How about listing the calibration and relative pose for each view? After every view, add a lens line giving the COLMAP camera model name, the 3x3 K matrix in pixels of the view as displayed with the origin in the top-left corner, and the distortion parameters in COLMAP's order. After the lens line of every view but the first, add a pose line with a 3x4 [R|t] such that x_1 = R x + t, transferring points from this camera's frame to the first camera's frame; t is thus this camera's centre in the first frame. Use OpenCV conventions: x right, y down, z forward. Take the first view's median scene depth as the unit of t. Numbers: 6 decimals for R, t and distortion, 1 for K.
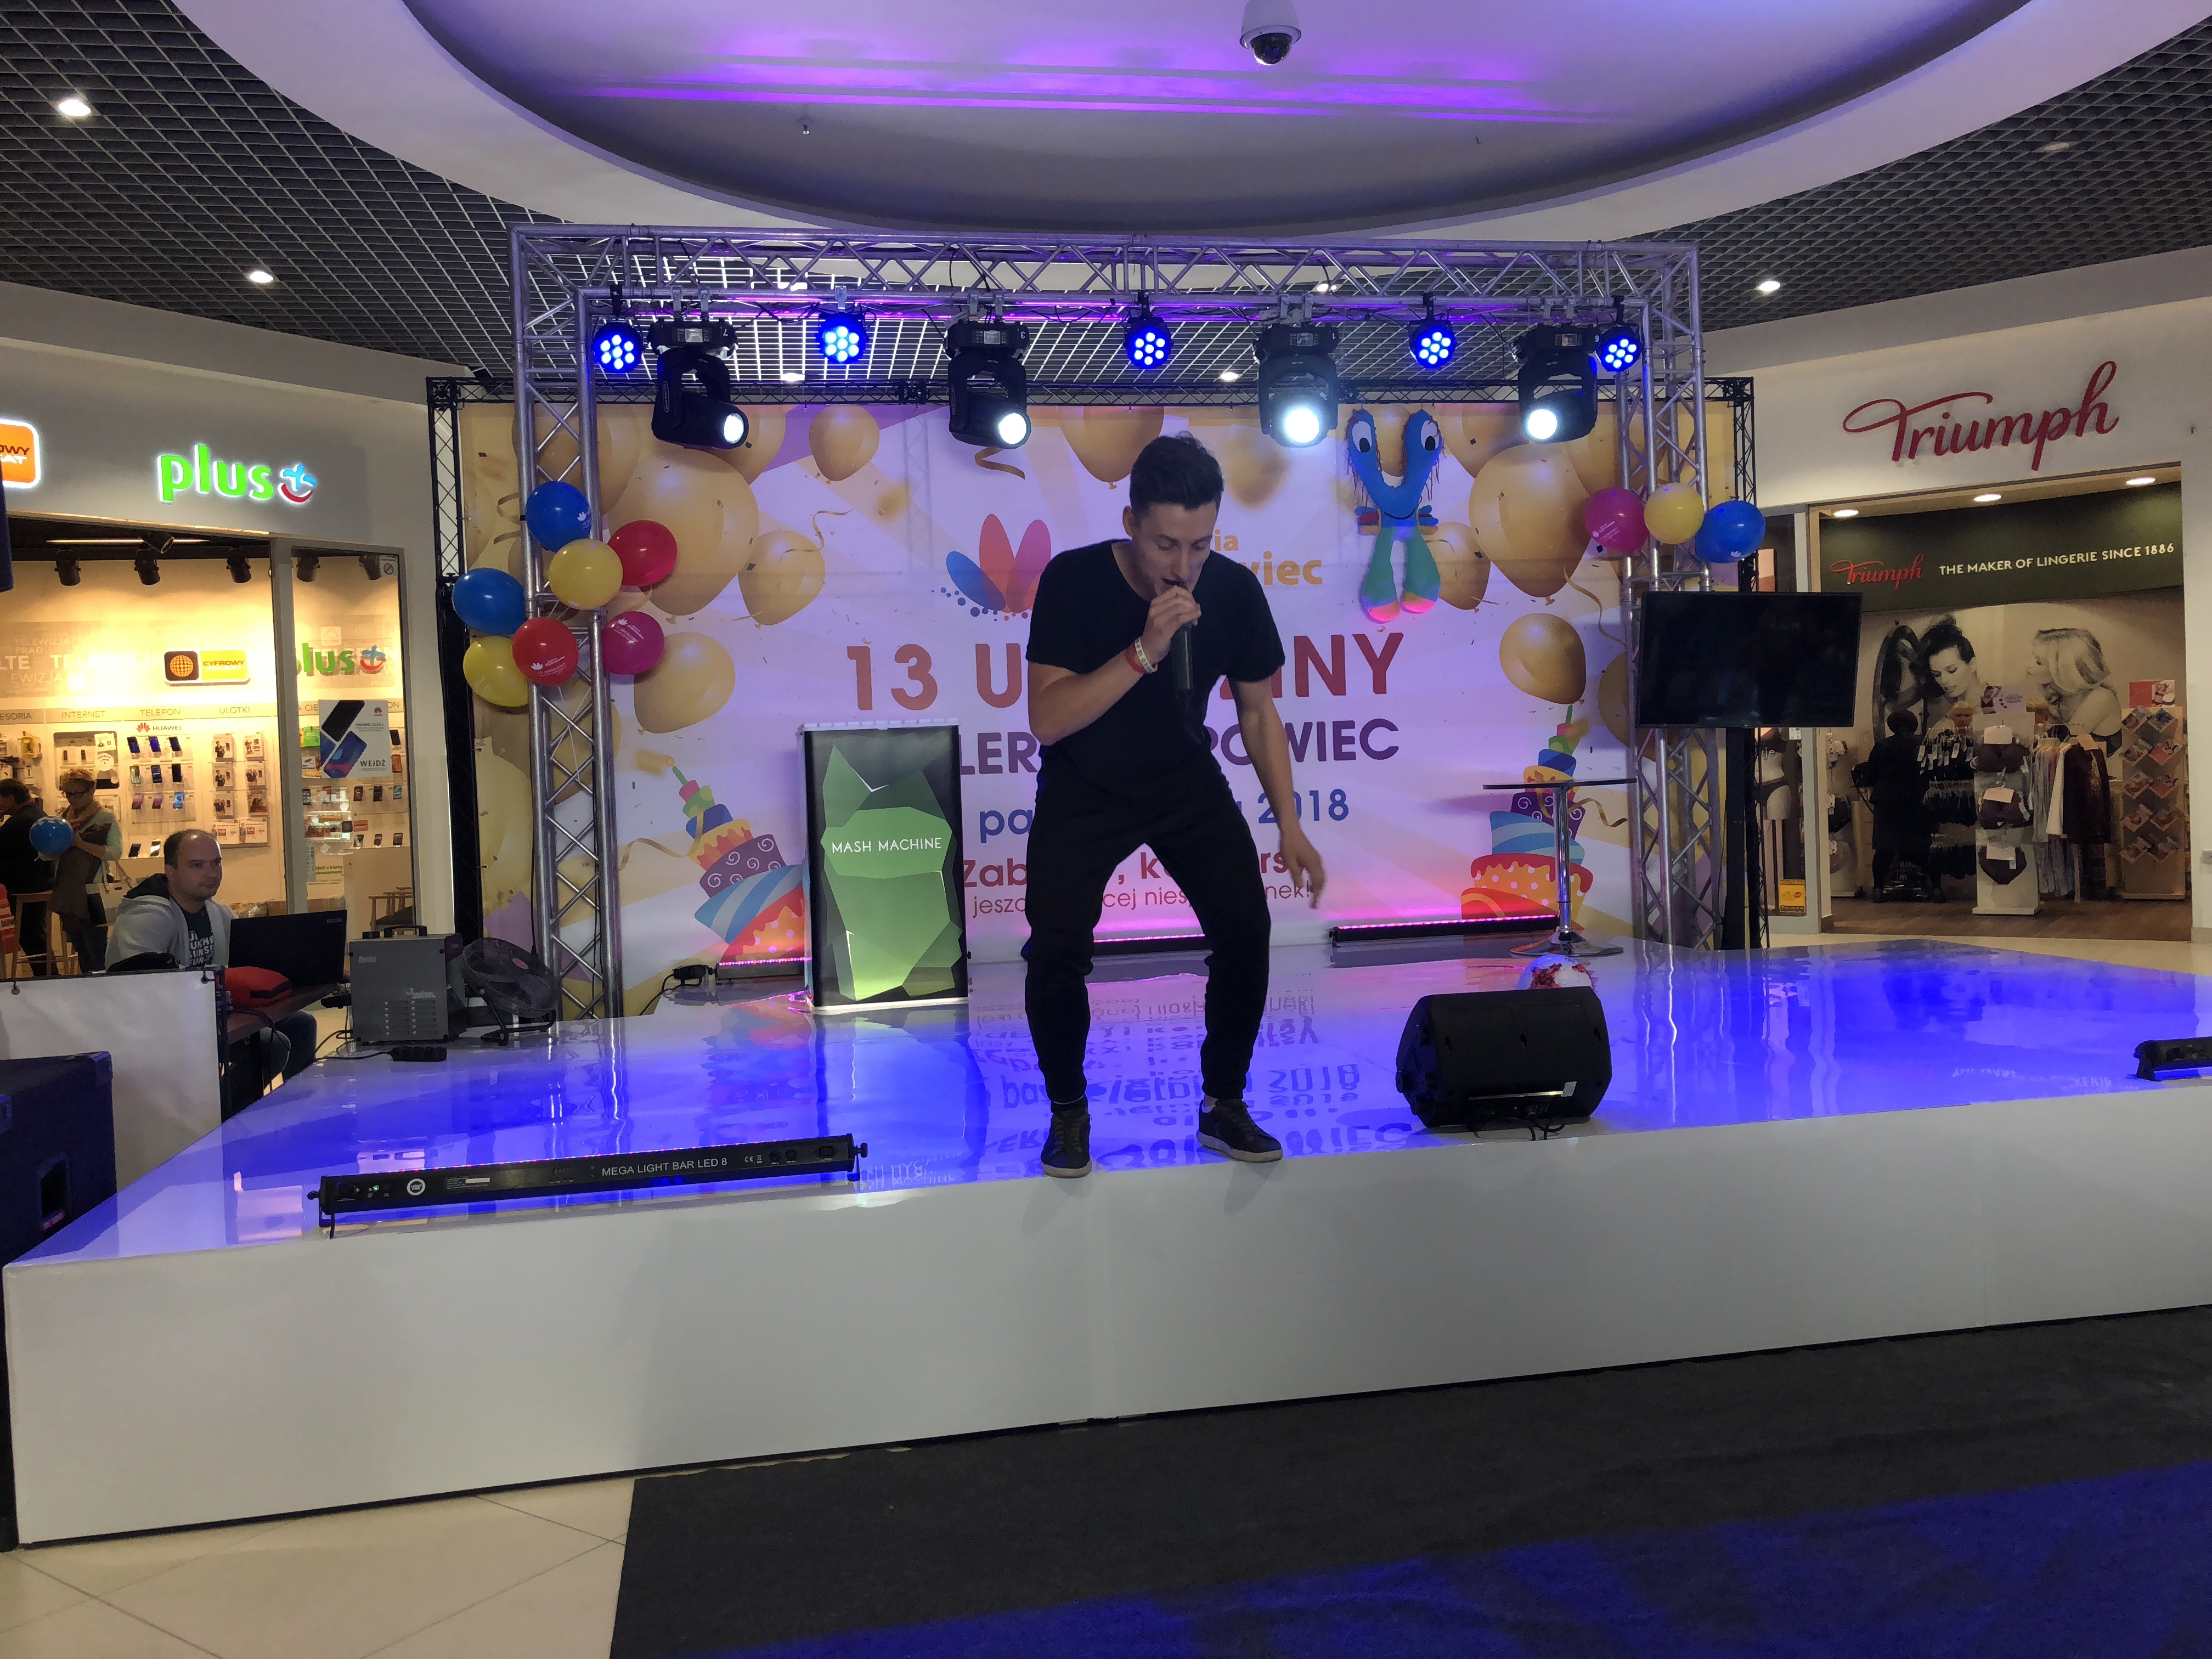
lens RADIAL K [[1796.6, 0, 1082.5], [0, 1796.6, 825.7], [0, 0, 1]] dist [0.149909, -0.290289]
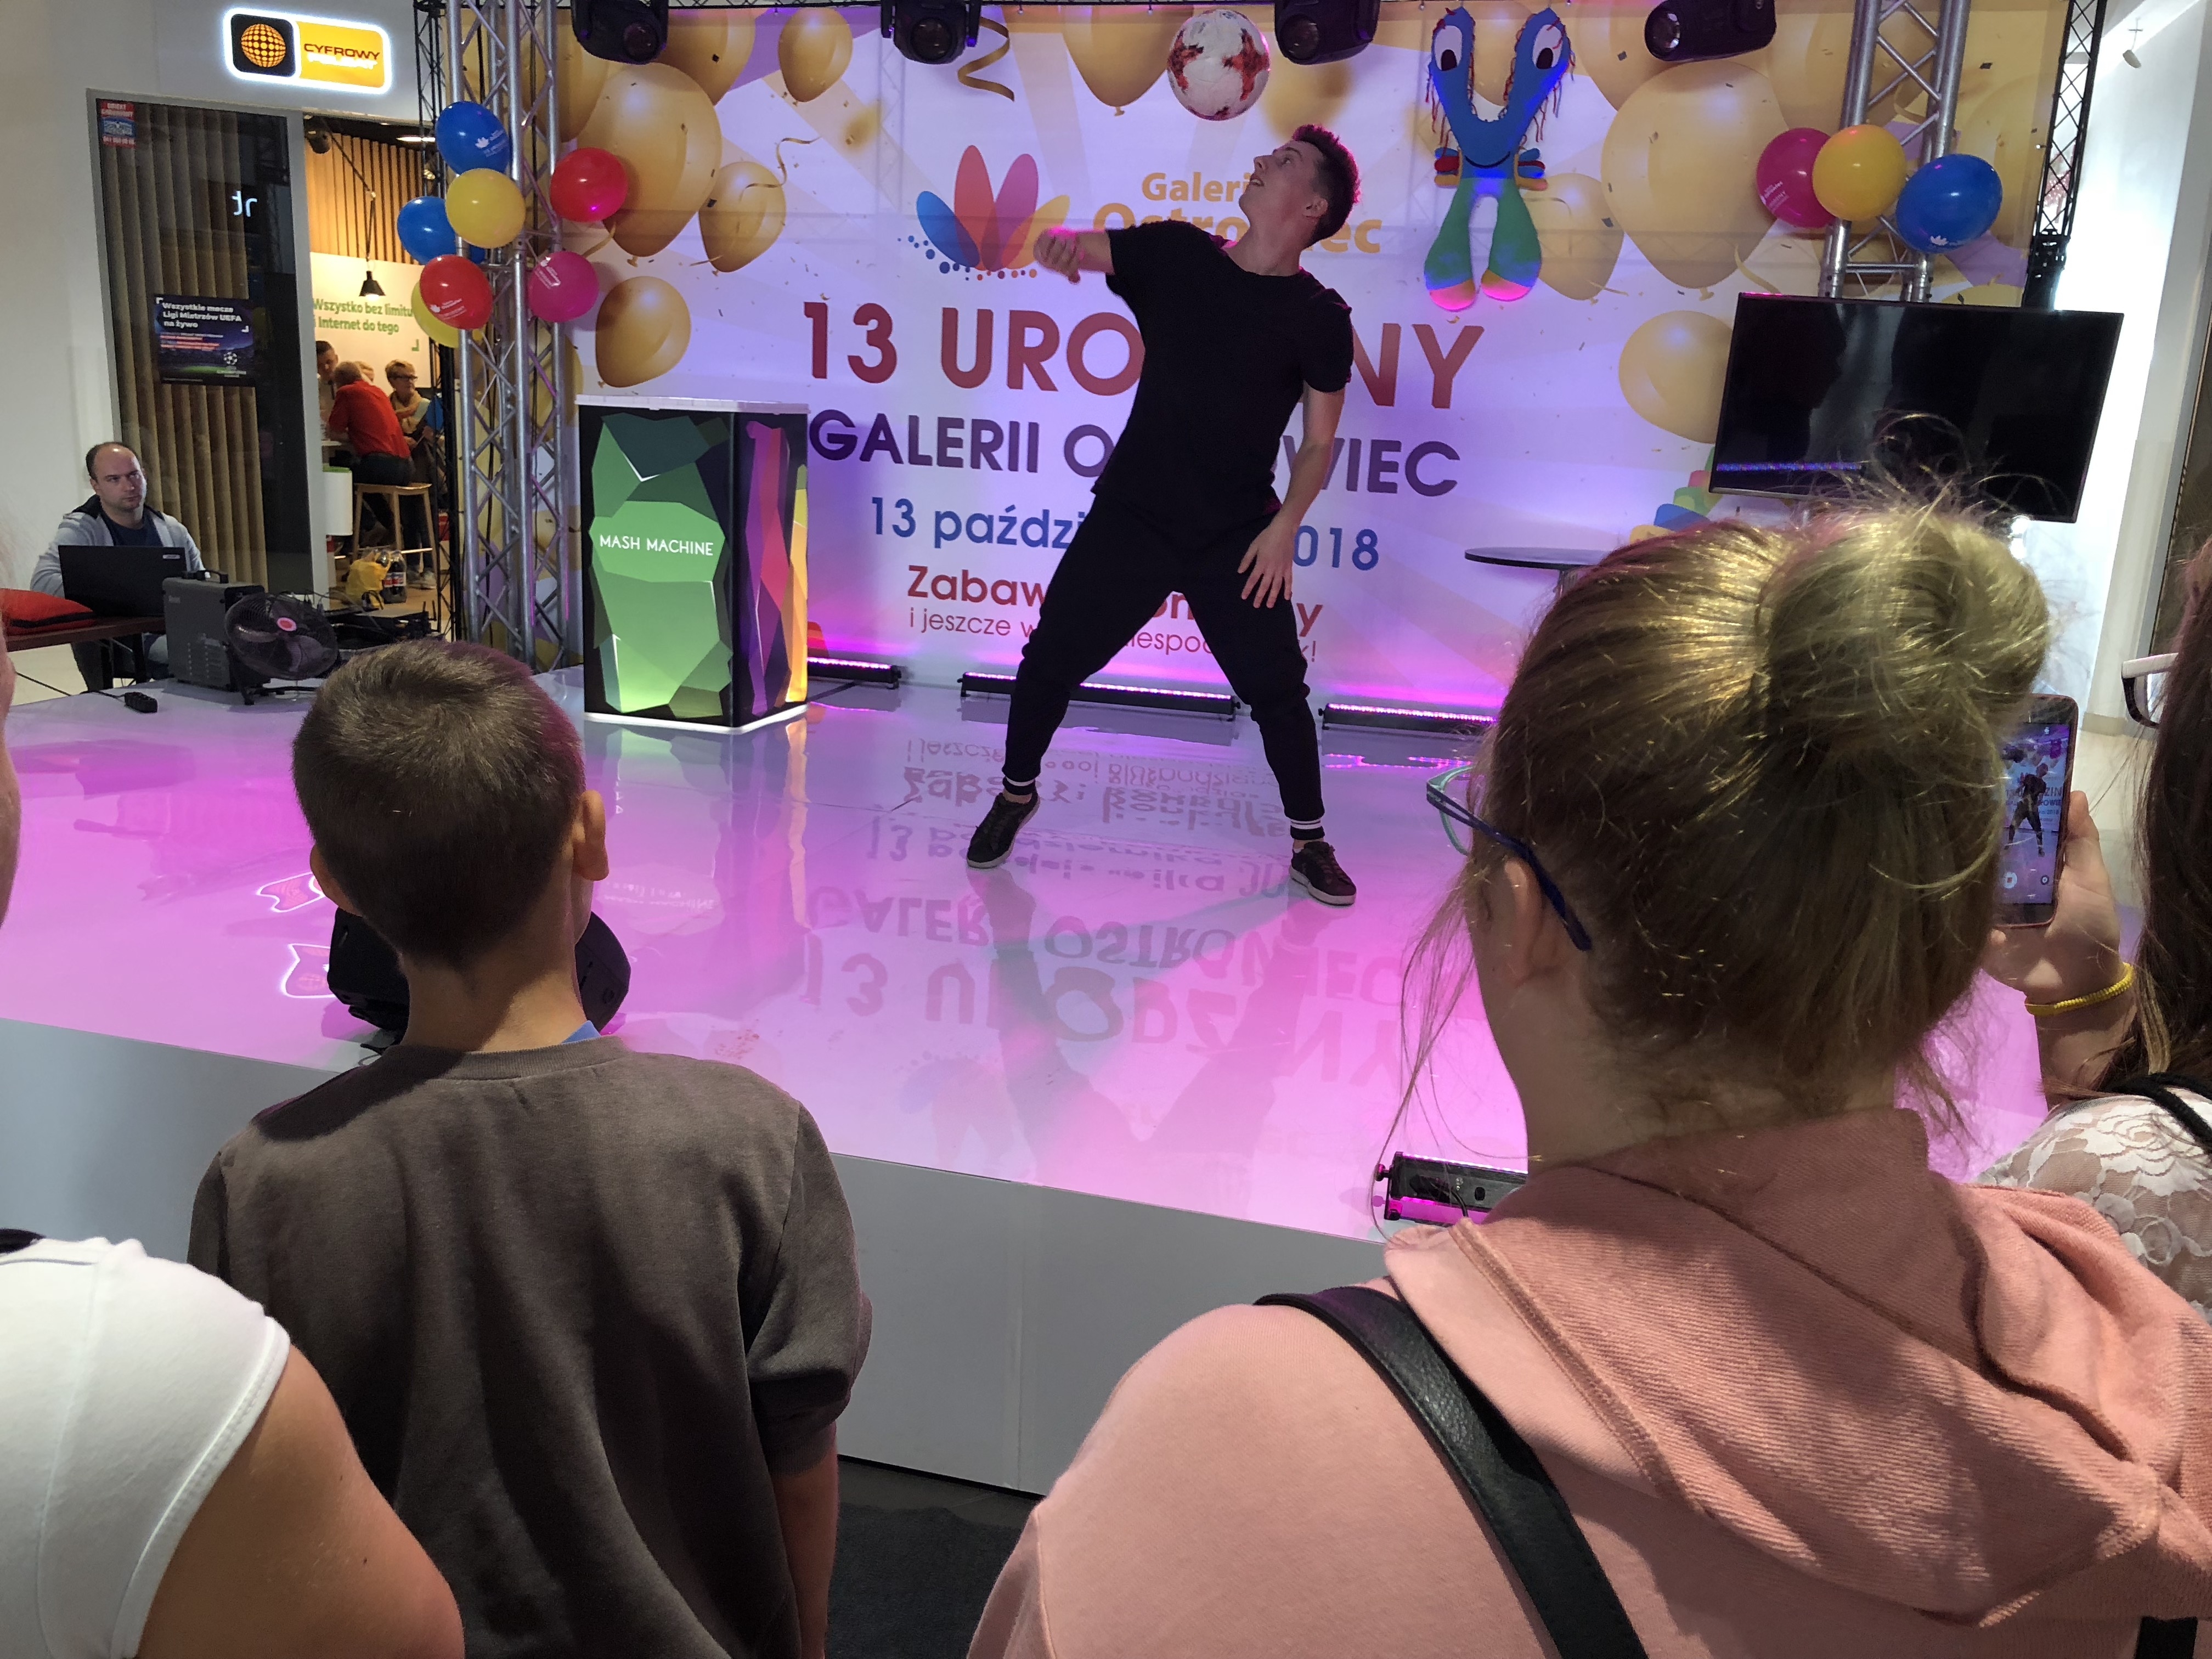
lens RADIAL K [[1821.7, 0, 1092.5], [0, 1821.7, 824.7], [0, 0, 1]] dist [0.037819, -0.011977]
pose [[0.890209, 0.180214, -0.418390, 0.388301], [-0.093189, 0.971043, 0.219982, -0.058684], [0.445918, -0.156840, 0.881225, 0.229911]]
